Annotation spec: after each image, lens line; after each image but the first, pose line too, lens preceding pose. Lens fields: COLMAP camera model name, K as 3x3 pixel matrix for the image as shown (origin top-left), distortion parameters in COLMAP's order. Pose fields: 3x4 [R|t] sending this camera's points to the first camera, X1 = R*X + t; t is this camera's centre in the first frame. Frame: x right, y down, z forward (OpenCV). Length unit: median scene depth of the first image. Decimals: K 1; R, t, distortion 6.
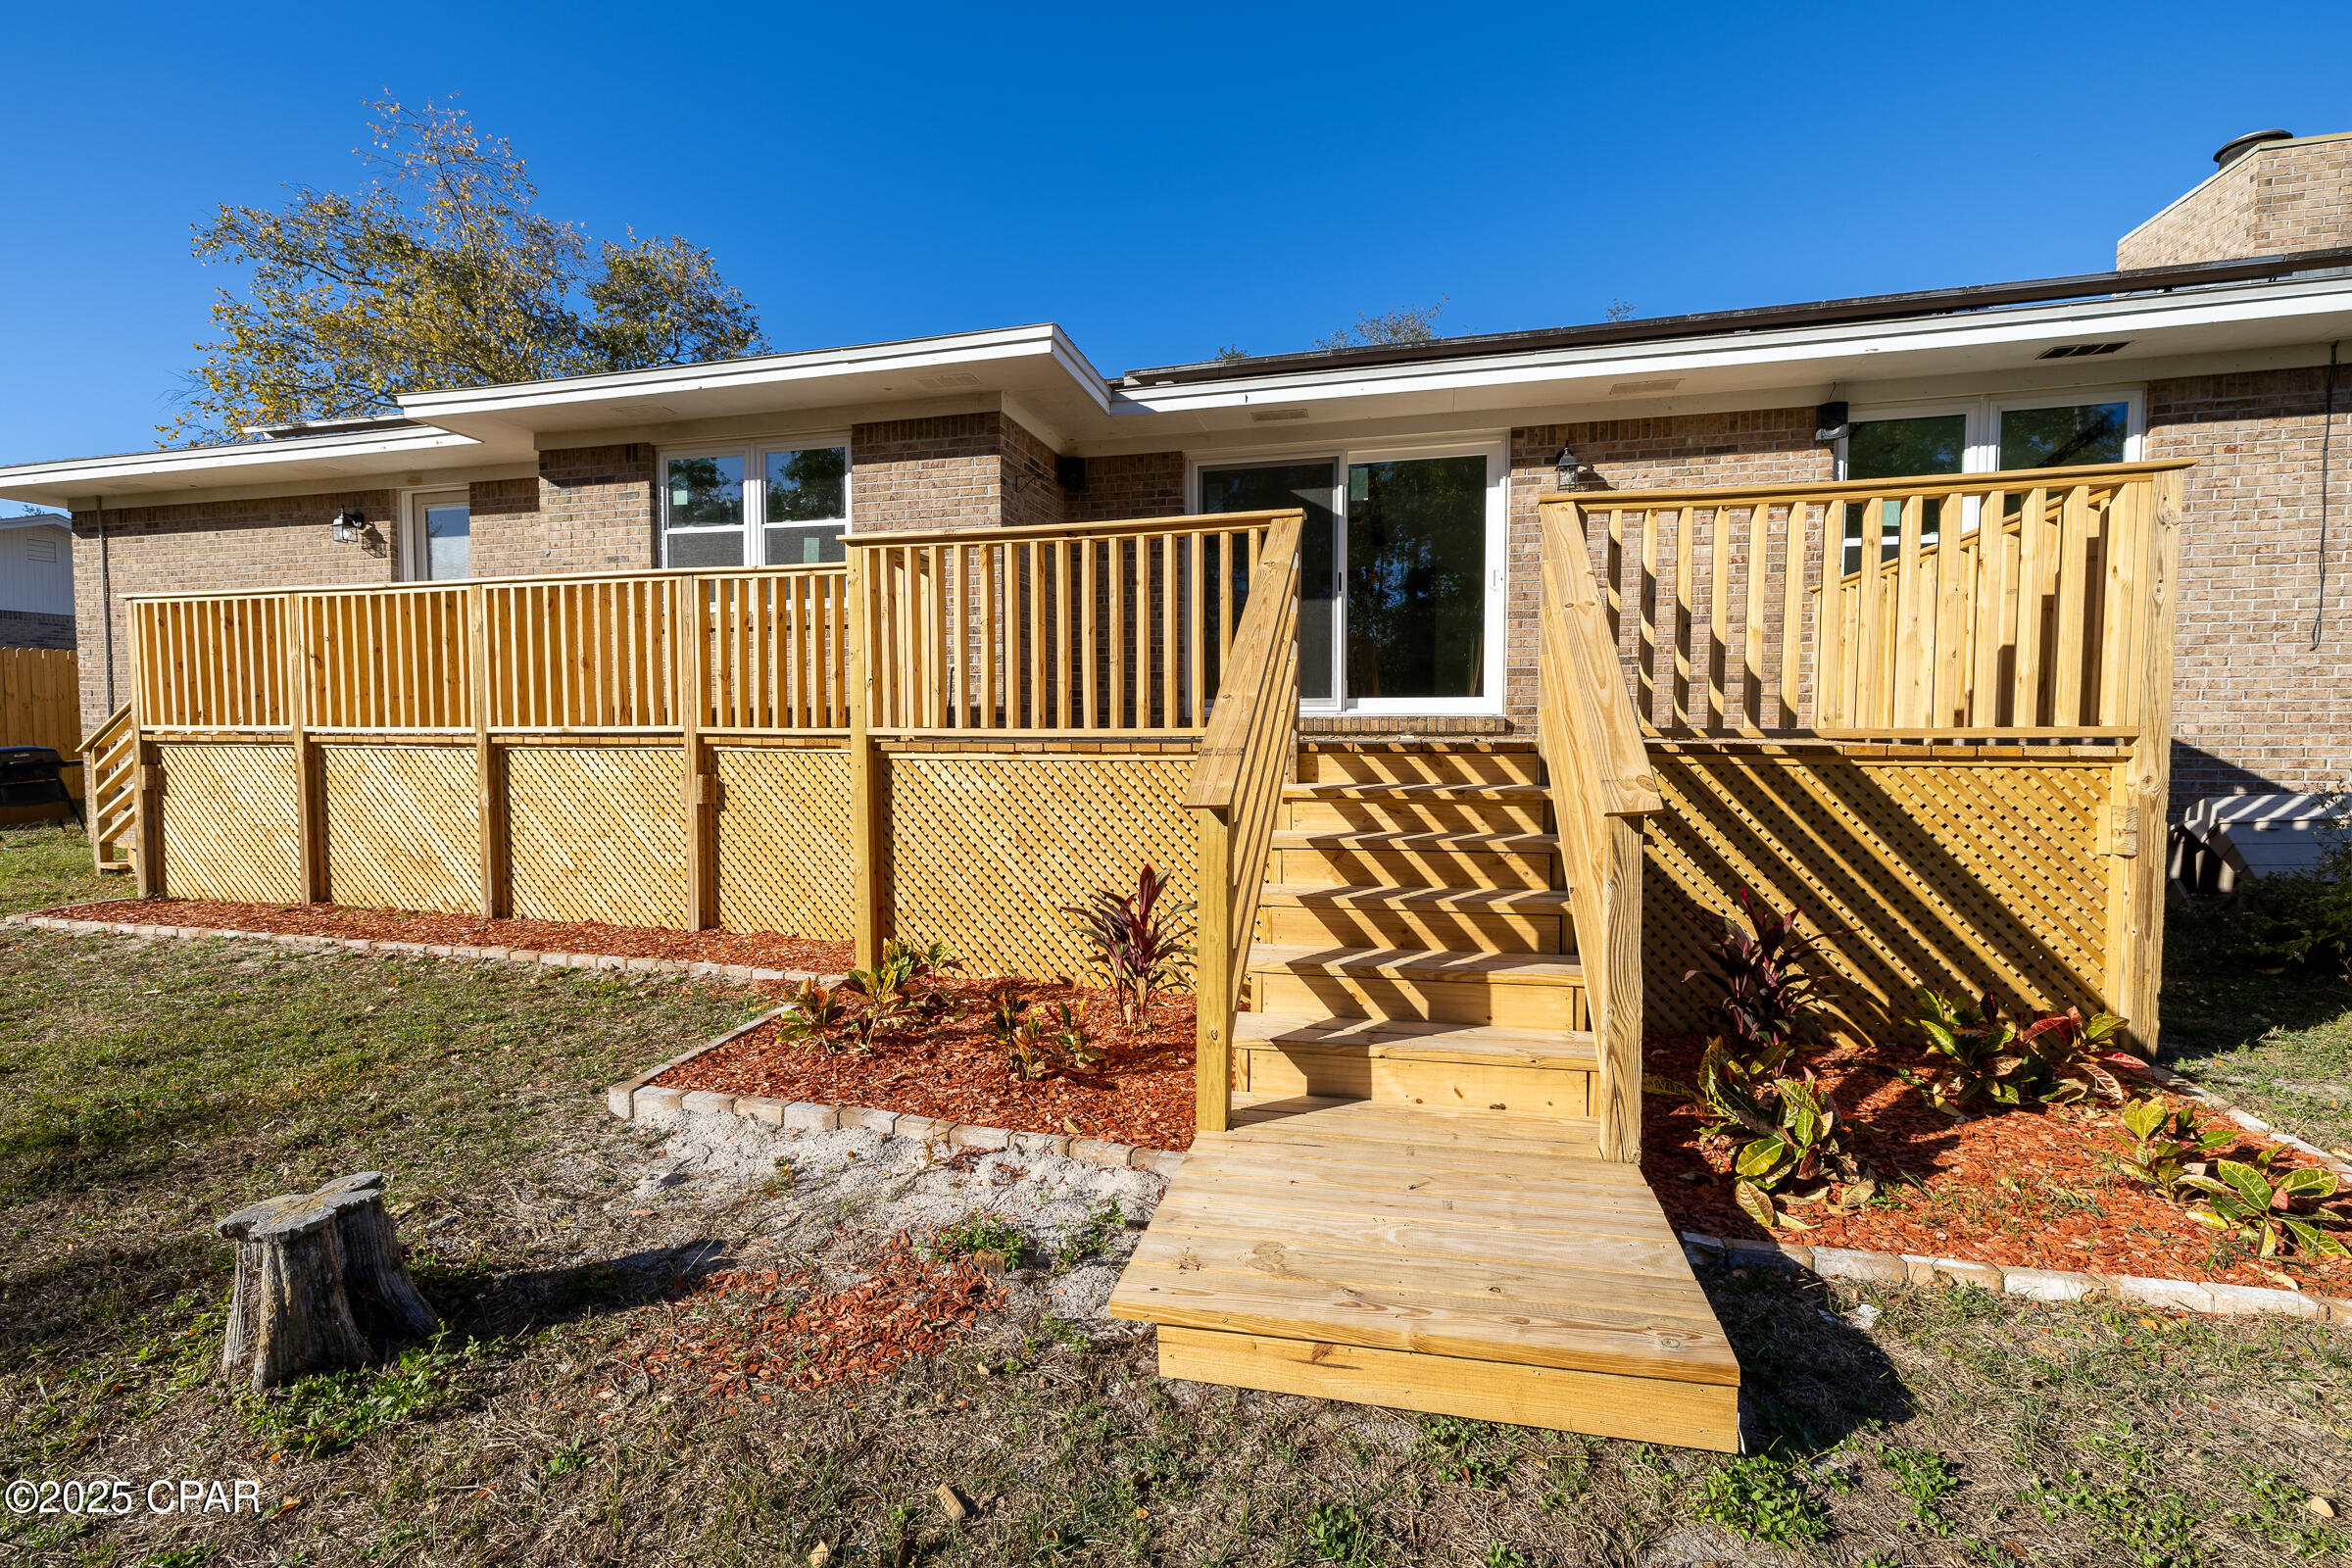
lens RADIAL K [[986.7, 0, 1179.6], [0, 986.7, 778.3], [0, 0, 1]] dist [0.002810, -0.000979]
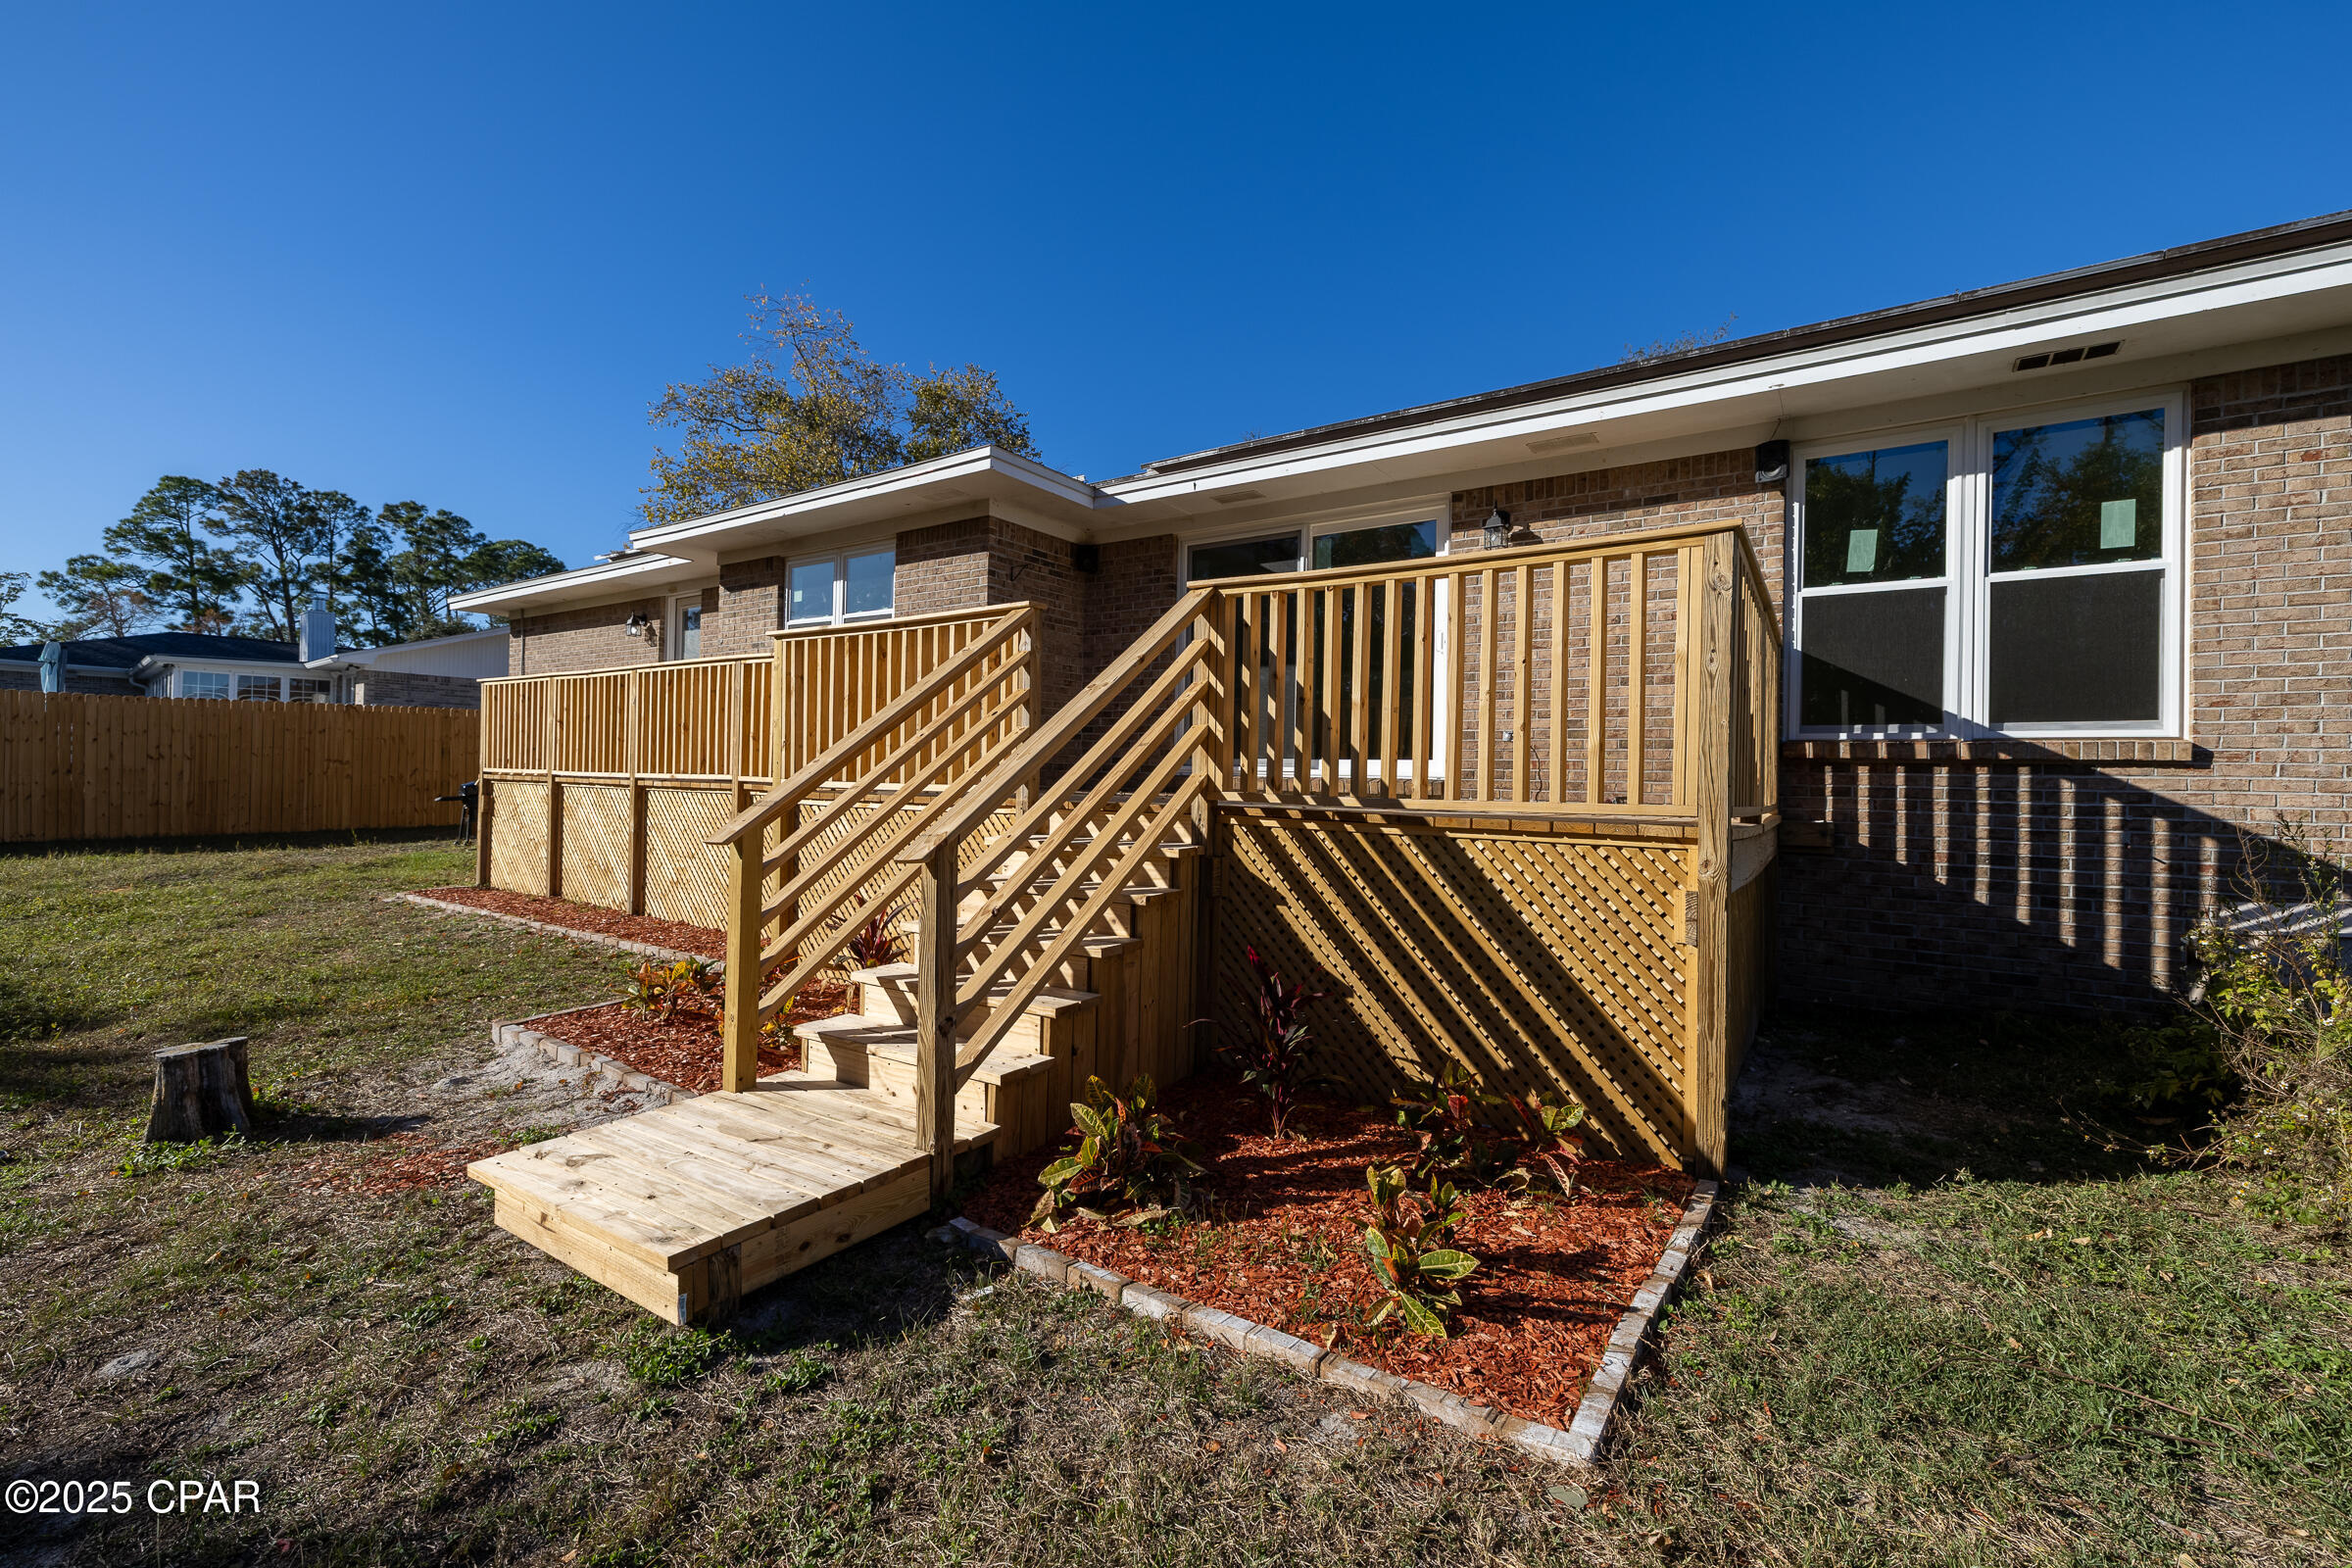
lens RADIAL K [[986.7, 0, 1152.4], [0, 986.7, 777.0], [0, 0, 1]] dist [0.002810, -0.000979]
pose [[0.936751, 0.018843, -0.349490, 0.438323], [-0.037945, 0.998132, -0.047889, -0.008654], [0.347935, 0.058121, 0.935715, -0.024628]]
